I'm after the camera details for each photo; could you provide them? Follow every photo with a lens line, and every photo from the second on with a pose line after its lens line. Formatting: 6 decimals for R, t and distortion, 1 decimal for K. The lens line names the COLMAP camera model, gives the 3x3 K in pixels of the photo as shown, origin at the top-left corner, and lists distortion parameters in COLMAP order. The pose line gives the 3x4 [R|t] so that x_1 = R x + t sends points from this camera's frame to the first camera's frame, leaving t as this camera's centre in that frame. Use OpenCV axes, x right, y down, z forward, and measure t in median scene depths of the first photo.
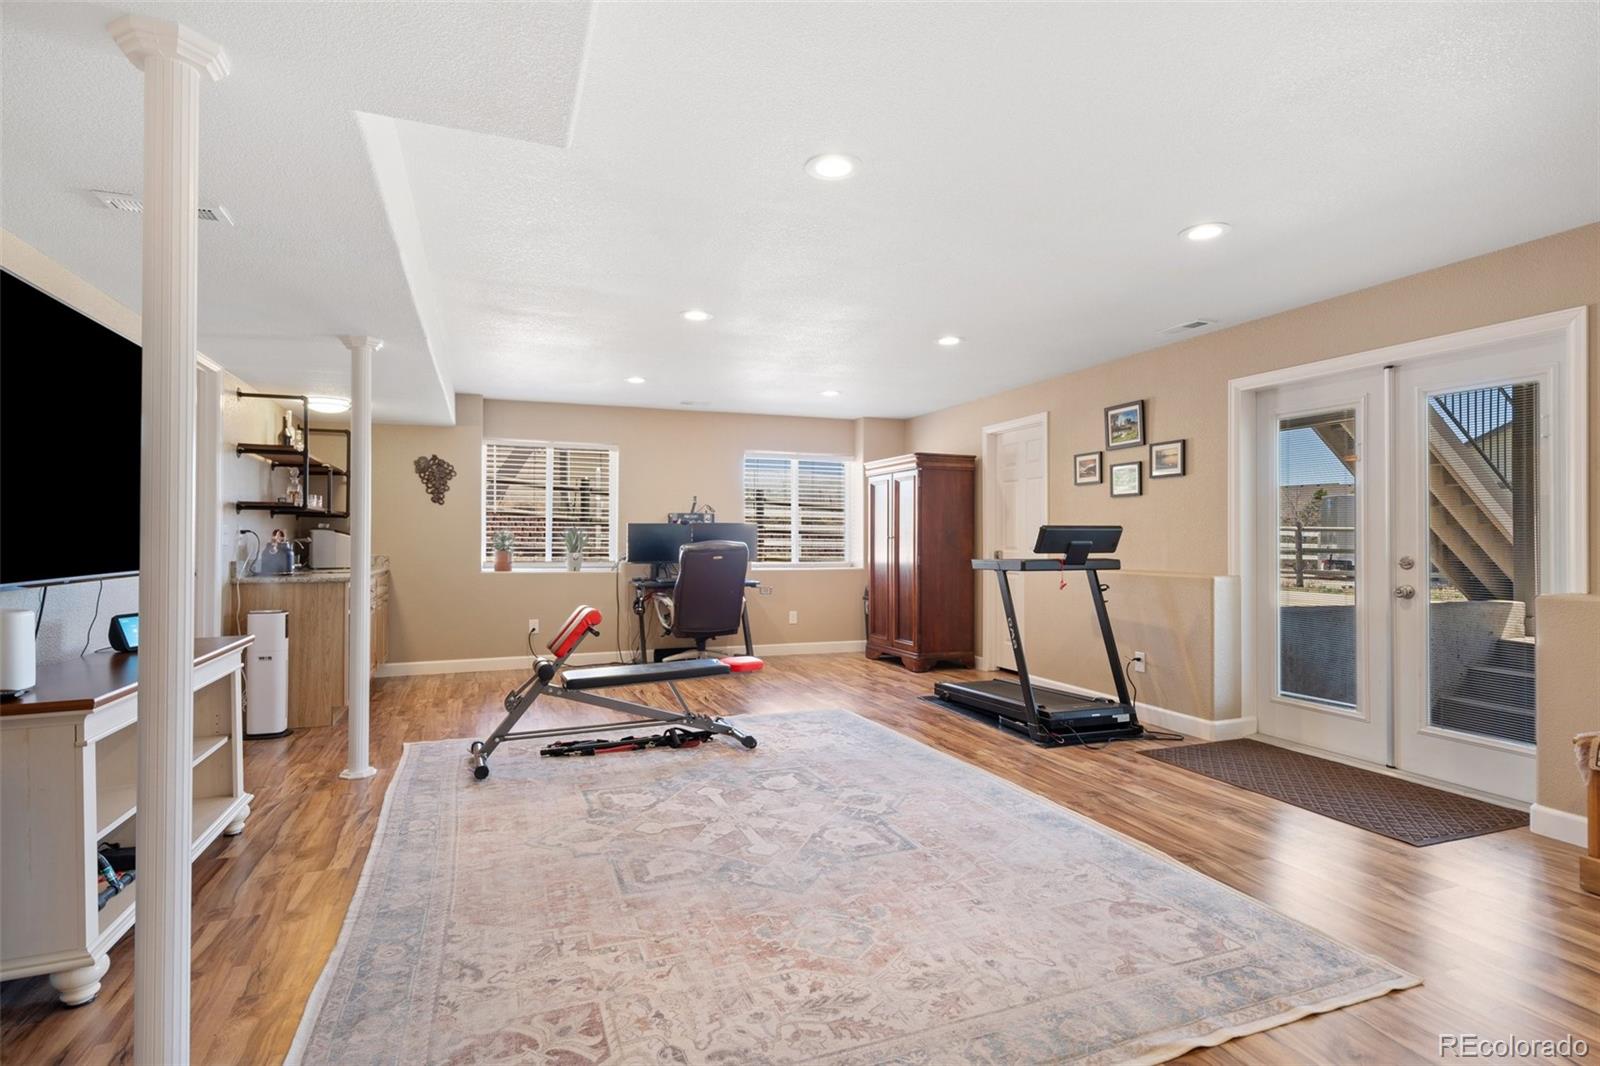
lens RADIAL K [[802.4, 0, 787.8], [0, 802.4, 532.4], [0, 0, 1]] dist [0.001249, 0.001256]
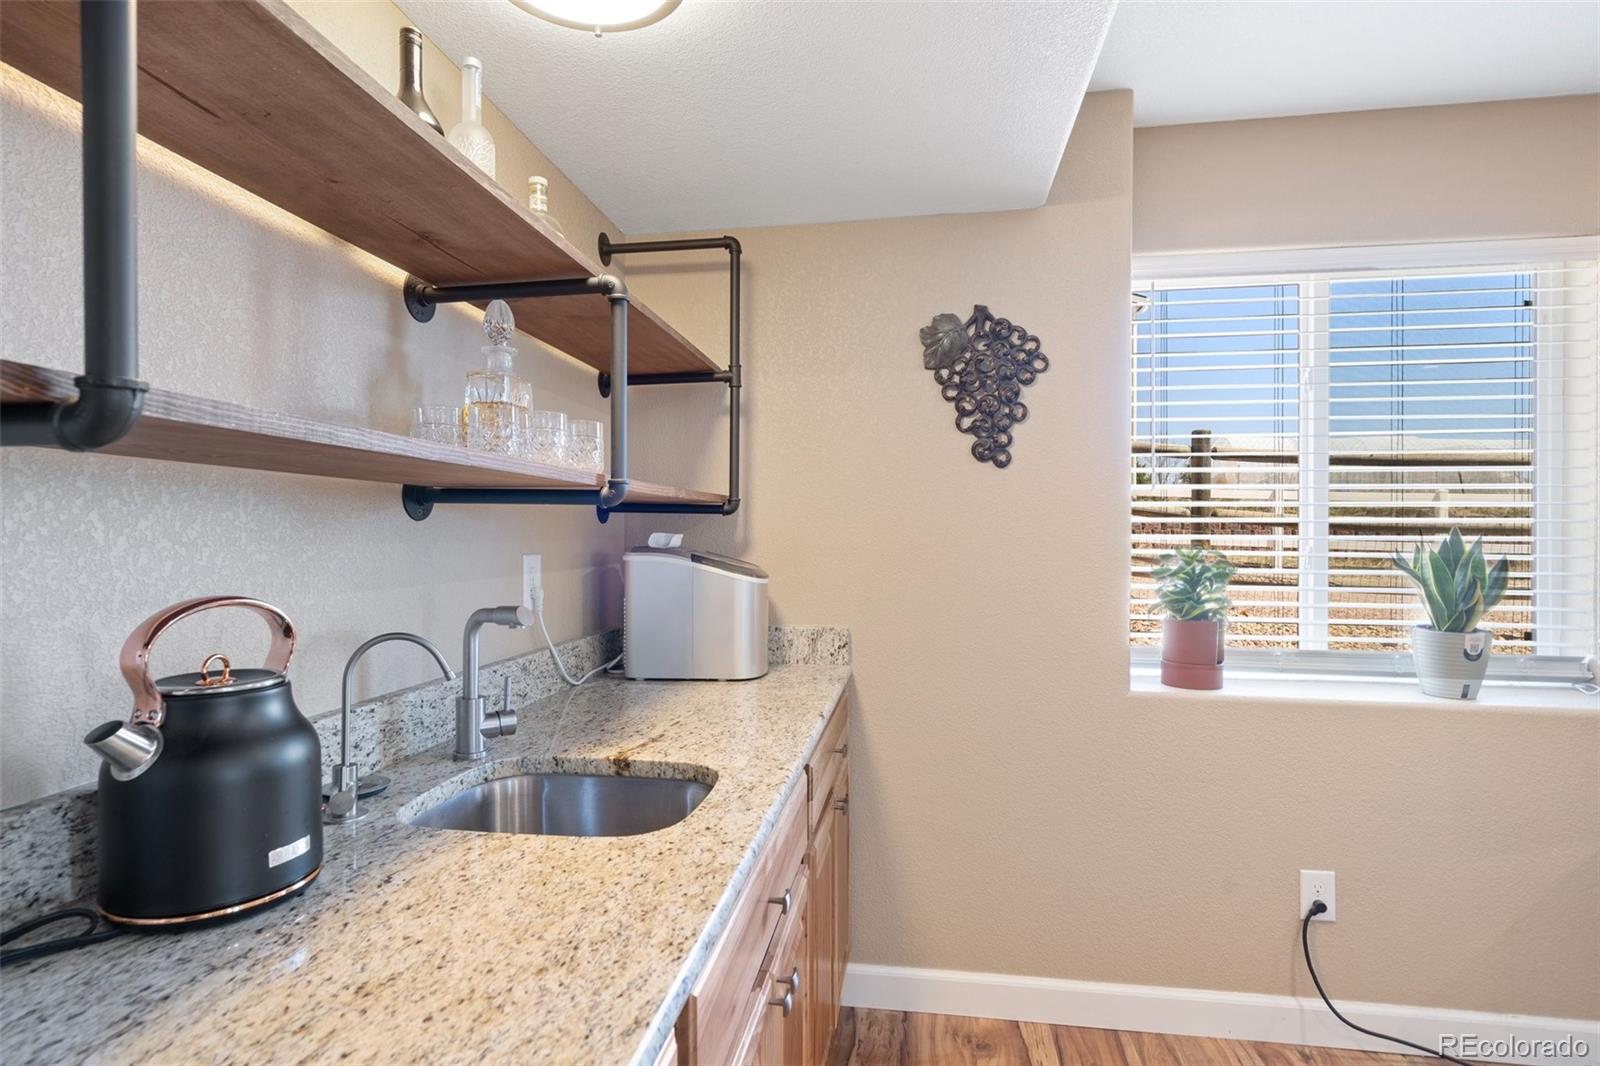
lens RADIAL K [[802.4, 0, 798.0], [0, 802.4, 534.2], [0, 0, 1]] dist [0.001249, 0.001256]
pose [[0.871928, -0.004413, -0.489614, -0.351896], [0.006858, 0.999971, 0.003199, -0.010817], [0.489586, -0.006147, 0.871933, 0.698940]]
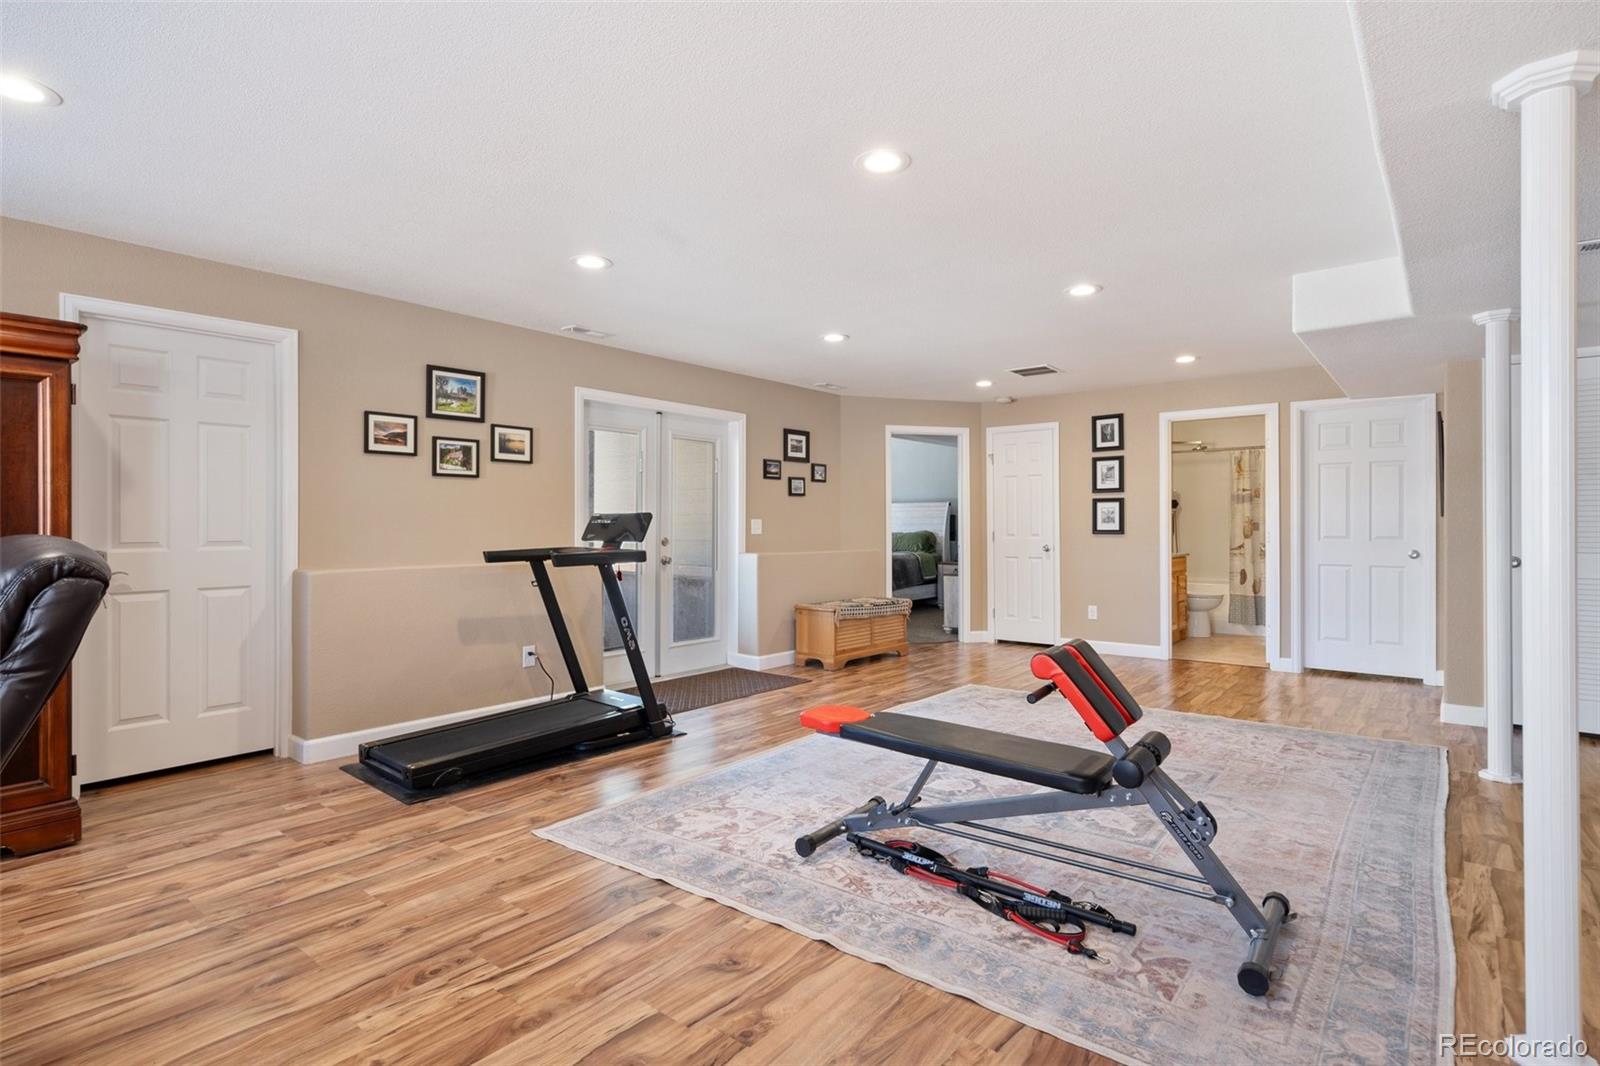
lens RADIAL K [[802.4, 0, 790.3], [0, 802.4, 534.2], [0, 0, 1]] dist [0.001249, 0.001256]
pose [[-0.502065, -0.009157, 0.864781, -0.774034], [-0.006044, 0.999957, 0.007080, 0.011782], [-0.864809, -0.001672, -0.502099, 1.743944]]
